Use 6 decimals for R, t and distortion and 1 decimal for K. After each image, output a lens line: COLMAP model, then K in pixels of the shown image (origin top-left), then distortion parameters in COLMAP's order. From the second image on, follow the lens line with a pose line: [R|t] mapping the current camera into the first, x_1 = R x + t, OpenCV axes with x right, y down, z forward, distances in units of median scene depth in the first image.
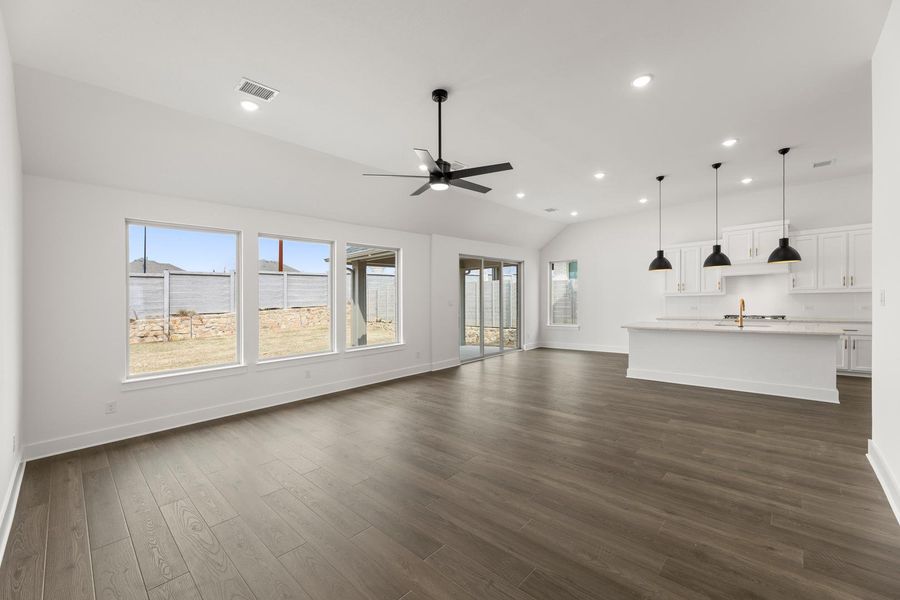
lens RADIAL K [[362.1, 0, 452.6], [0, 362.1, 292.8], [0, 0, 1]] dist [0.000979, 0.000112]
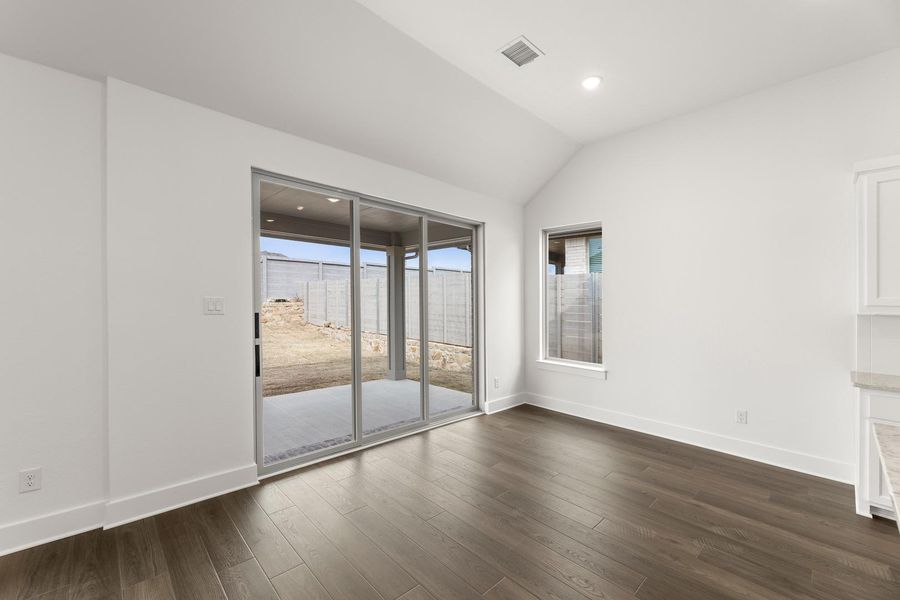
lens RADIAL K [[362.1, 0, 452.6], [0, 362.1, 292.8], [0, 0, 1]] dist [0.000979, 0.000112]
pose [[0.997455, 0.033034, -0.063188, 0.173050], [-0.032983, 0.999454, 0.001847, 0.000011], [0.063215, 0.000242, 0.998000, 0.502626]]
